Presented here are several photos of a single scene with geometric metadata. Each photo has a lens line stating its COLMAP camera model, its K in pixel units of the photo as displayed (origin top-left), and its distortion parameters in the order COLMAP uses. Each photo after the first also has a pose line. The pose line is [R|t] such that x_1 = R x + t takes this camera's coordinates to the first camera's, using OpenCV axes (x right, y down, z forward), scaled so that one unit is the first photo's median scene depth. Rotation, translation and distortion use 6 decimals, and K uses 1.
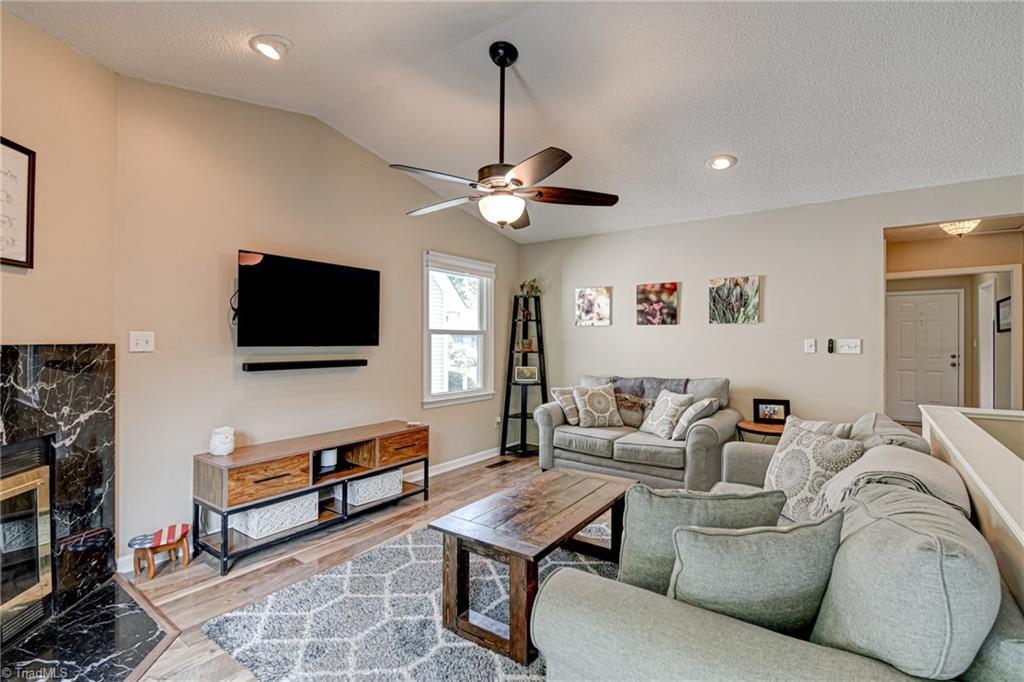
lens RADIAL K [[462.2, 0, 508.9], [0, 462.2, 340.7], [0, 0, 1]] dist [0.000785, -0.000620]
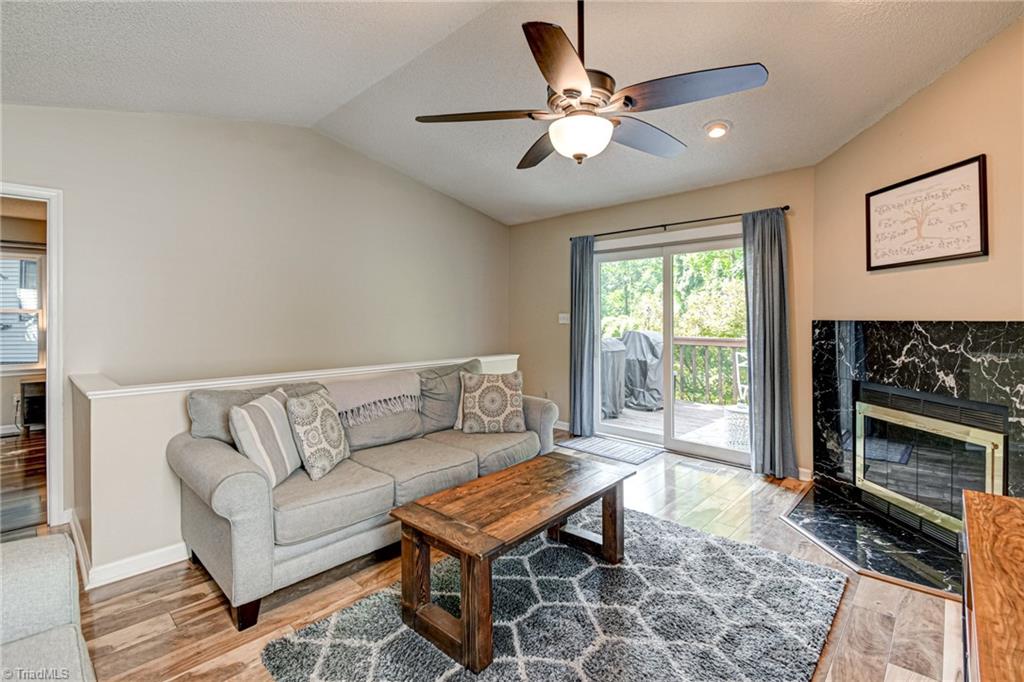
lens RADIAL K [[462.2, 0, 503.2], [0, 462.2, 317.7], [0, 0, 1]] dist [0.000785, -0.000620]
pose [[-0.992548, 0.001121, 0.121853, 0.010270], [0.001620, 0.999991, 0.004002, -0.003348], [-0.121847, 0.004169, -0.992540, 1.073338]]
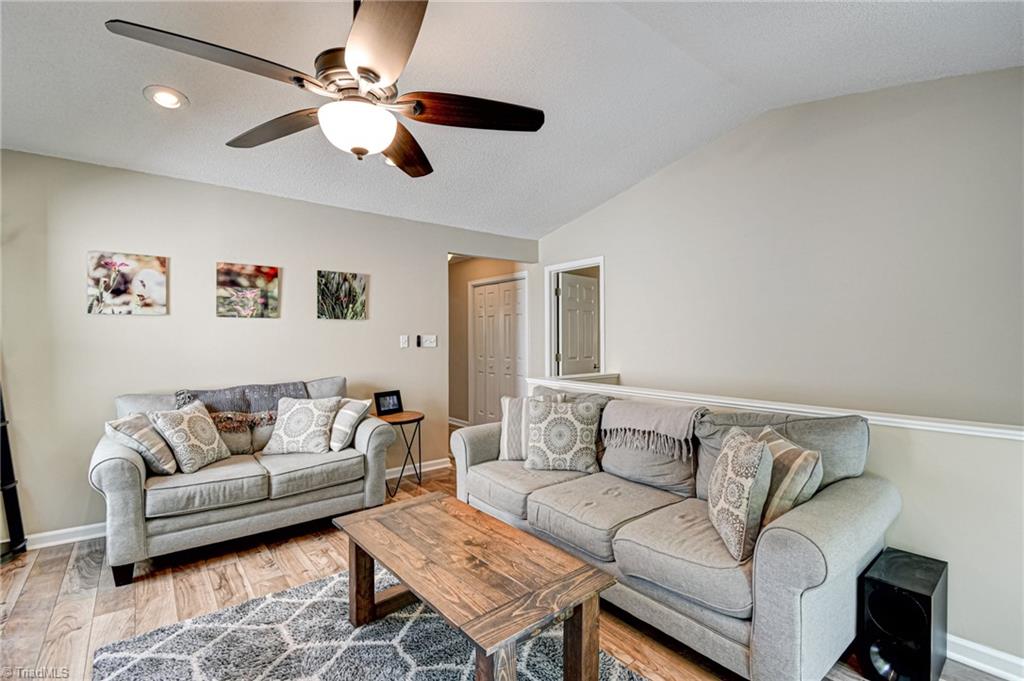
lens RADIAL K [[462.2, 0, 518.2], [0, 462.2, 338.8], [0, 0, 1]] dist [0.000785, -0.000620]
pose [[0.241596, -0.007776, 0.970346, -0.351277], [0.006317, 0.999959, 0.006440, -0.000763], [-0.970356, 0.004573, 0.241635, 0.394238]]
